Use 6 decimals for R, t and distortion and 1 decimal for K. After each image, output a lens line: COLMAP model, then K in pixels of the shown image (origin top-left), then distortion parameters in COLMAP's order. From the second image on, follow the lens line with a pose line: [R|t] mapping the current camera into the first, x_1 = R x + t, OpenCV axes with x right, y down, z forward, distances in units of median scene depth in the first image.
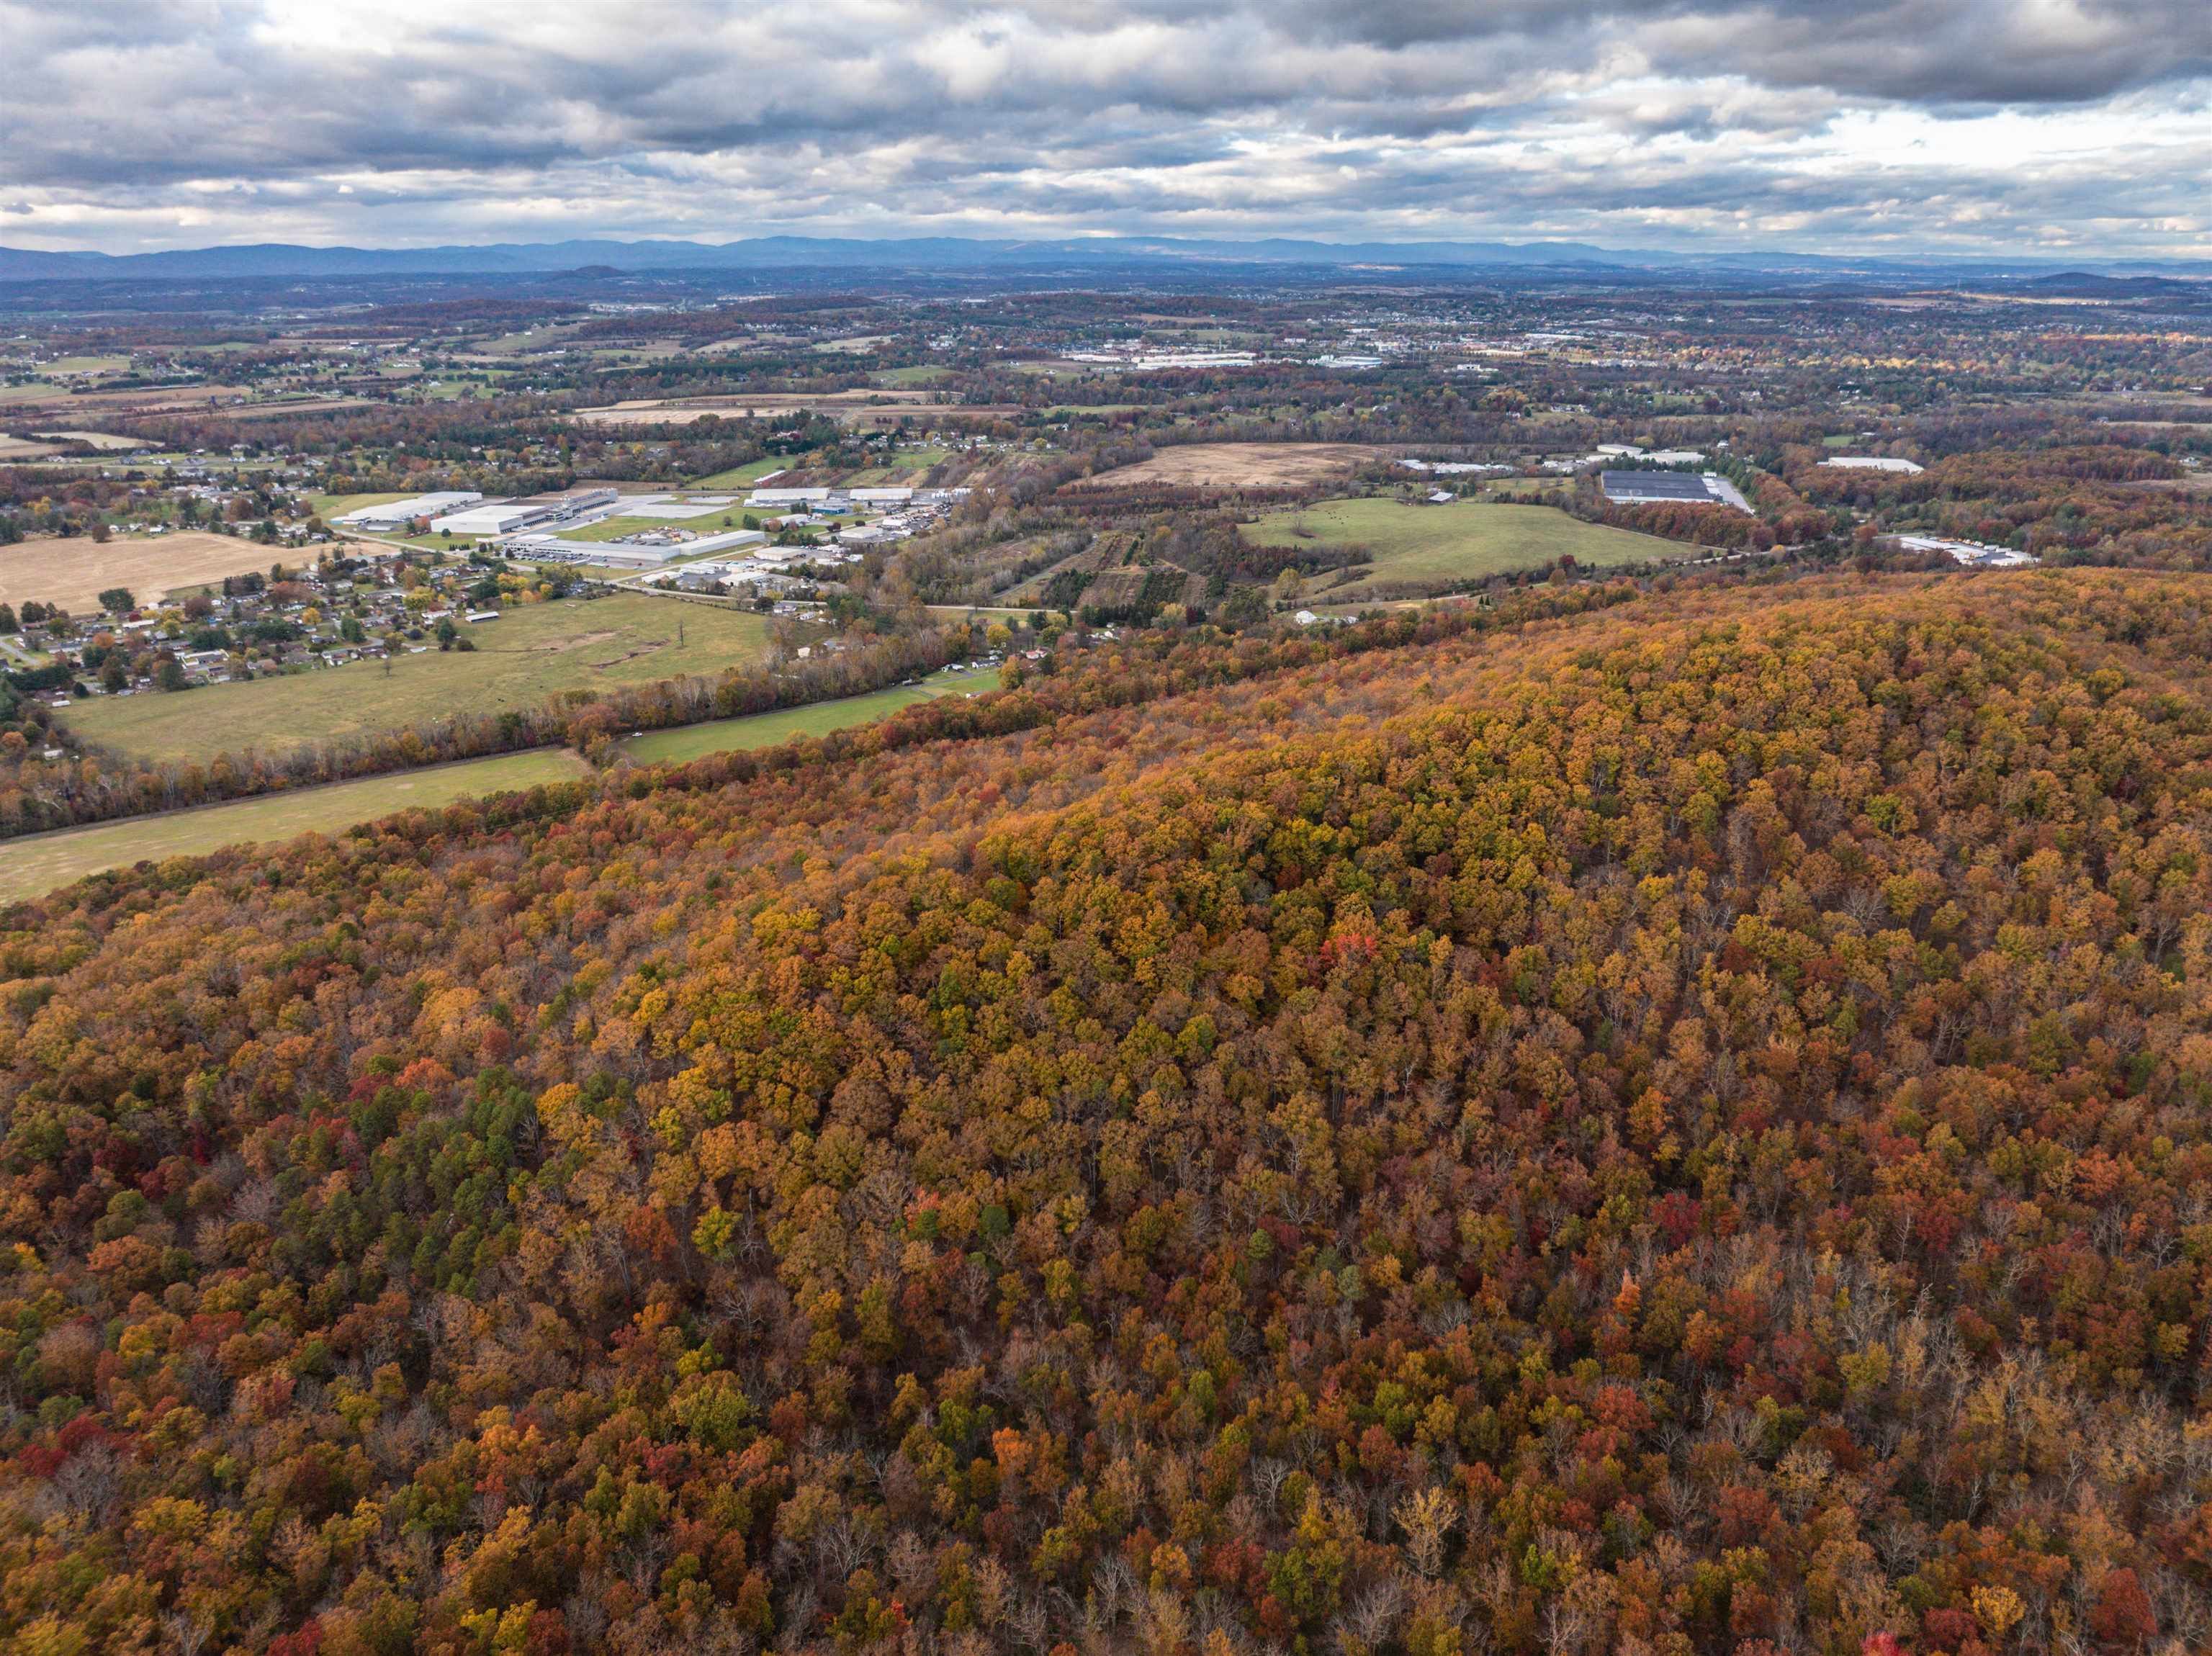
lens RADIAL K [[1518.2, 0, 1126.4], [0, 1518.2, 892.5], [0, 0, 1]] dist [-0.051502, 0.005894]
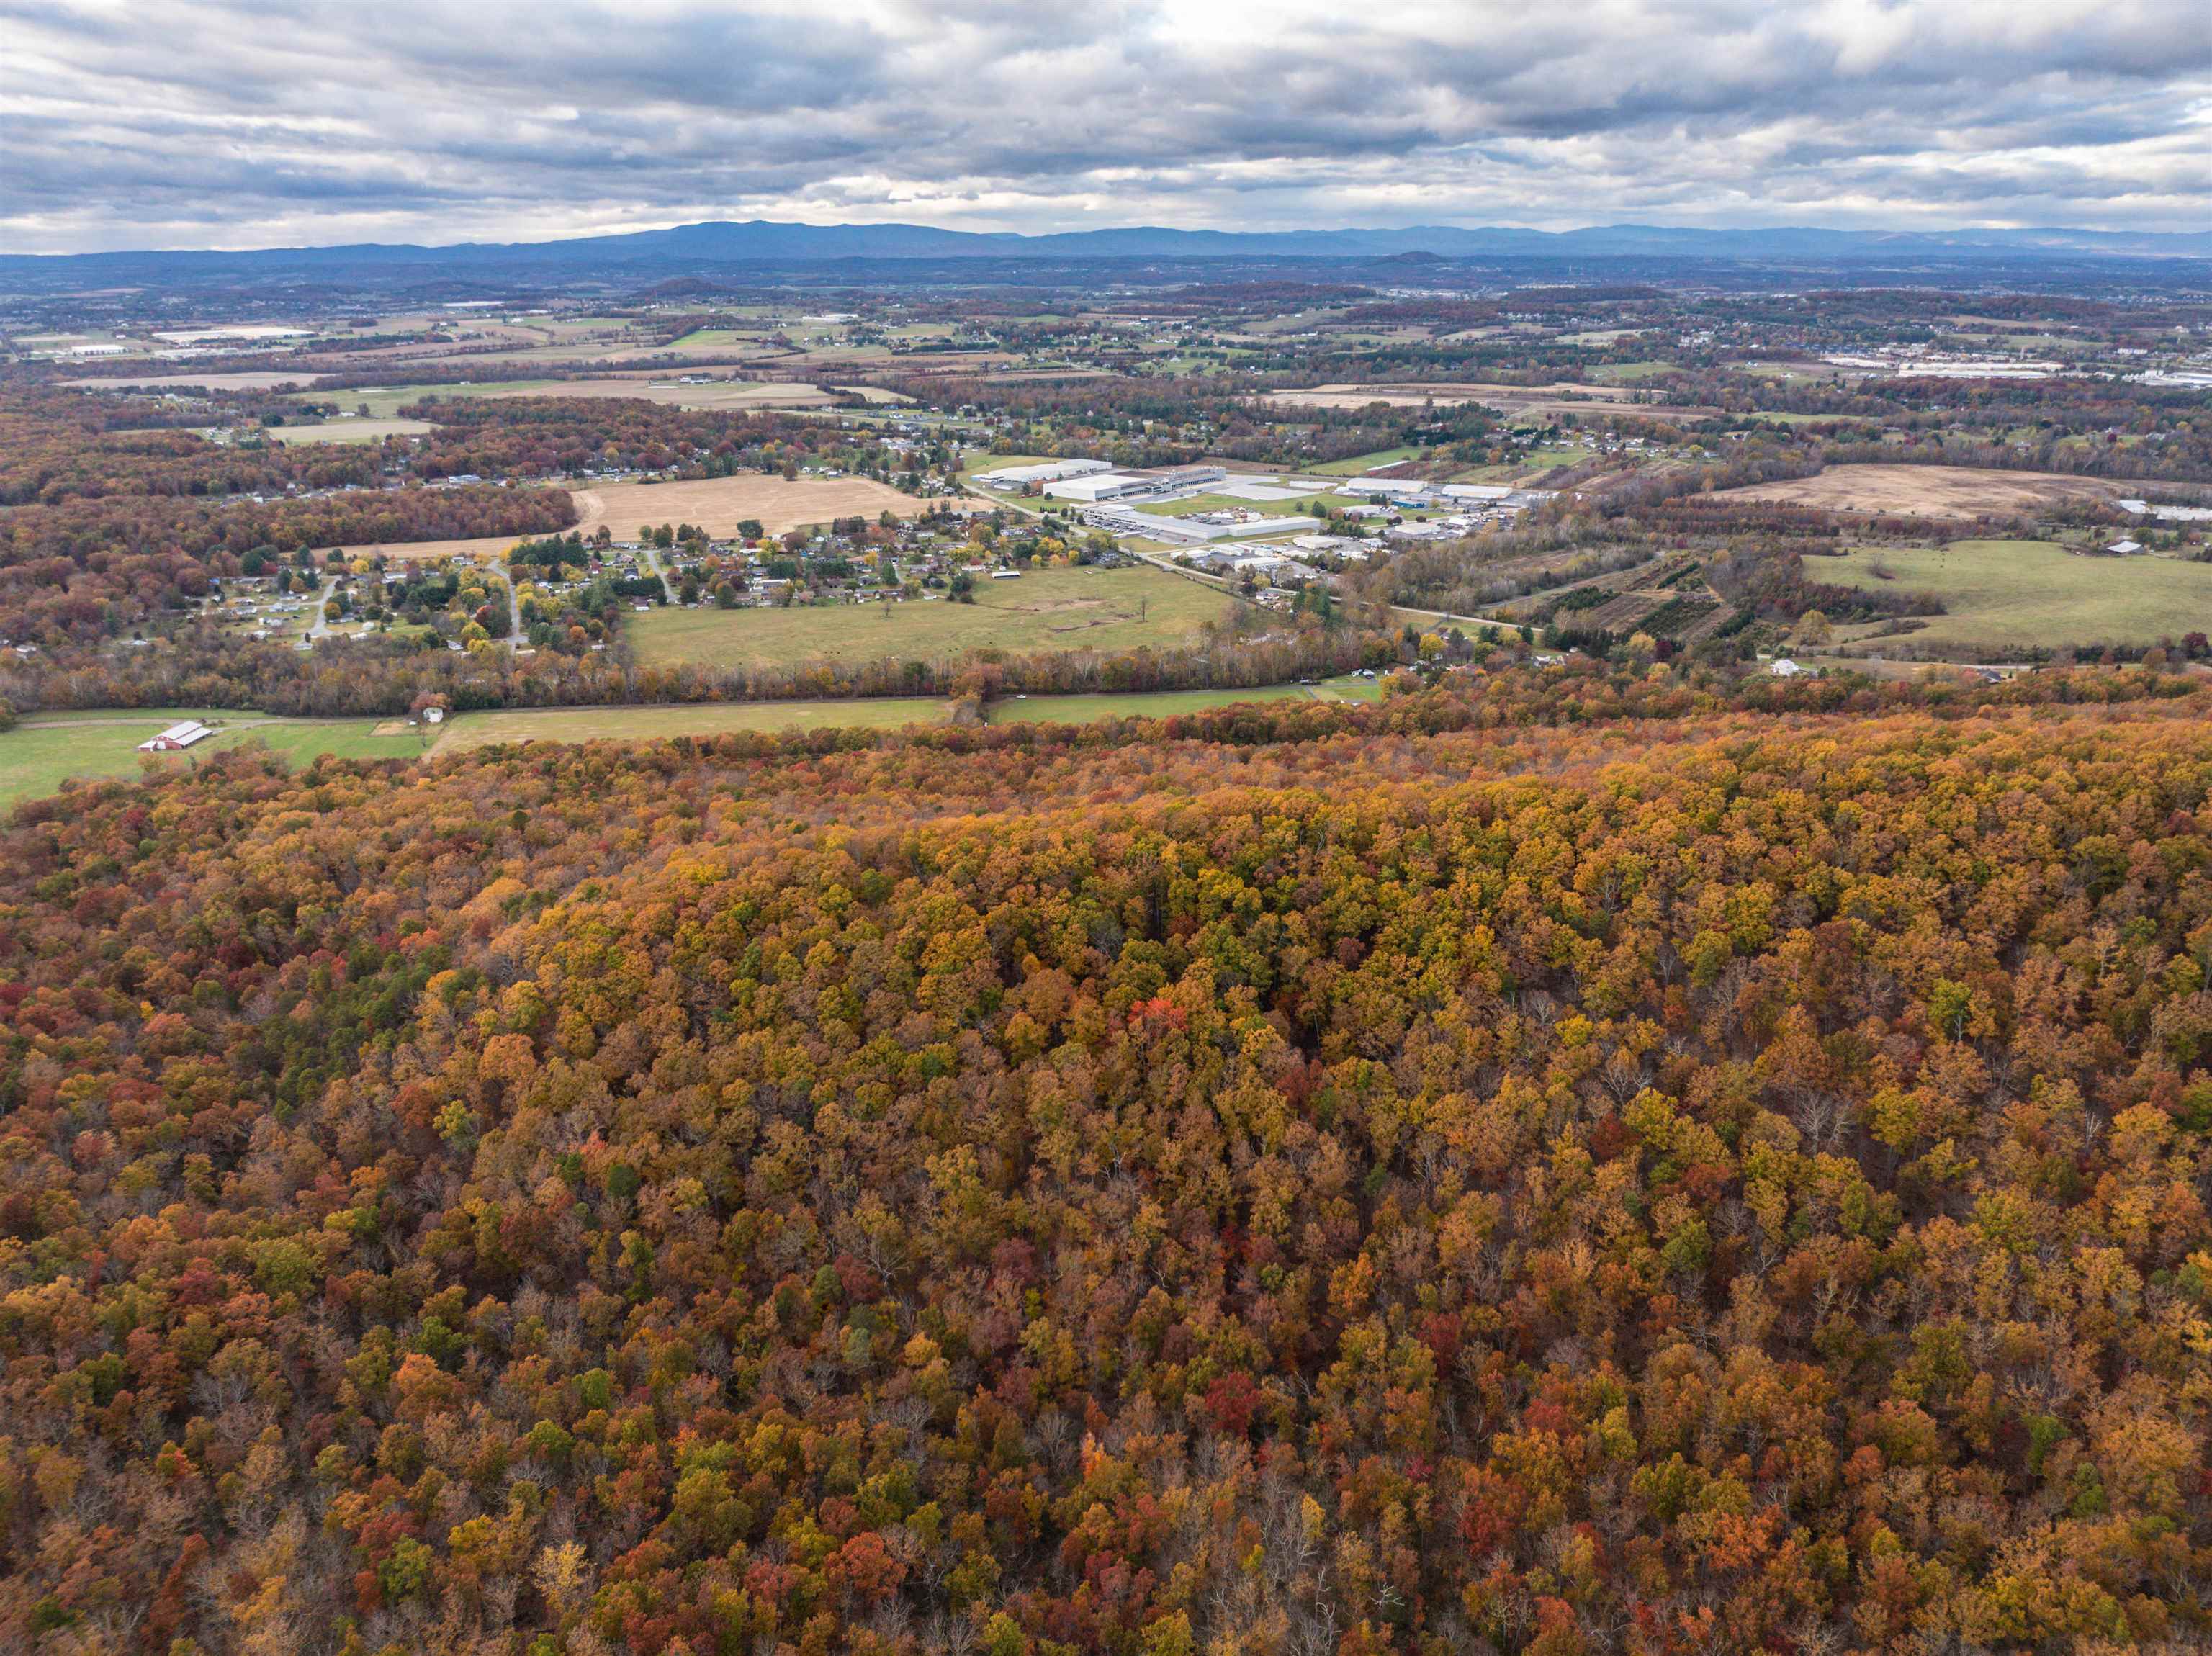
lens RADIAL K [[1494.5, 0, 1099.7], [0, 1494.5, 931.9], [0, 0, 1]] dist [-0.039518, 0.001039]
pose [[0.867719, 0.201239, -0.454496, 0.111148], [-0.185381, 0.979426, 0.079736, -0.016585], [0.461191, 0.015067, 0.887173, 0.041714]]
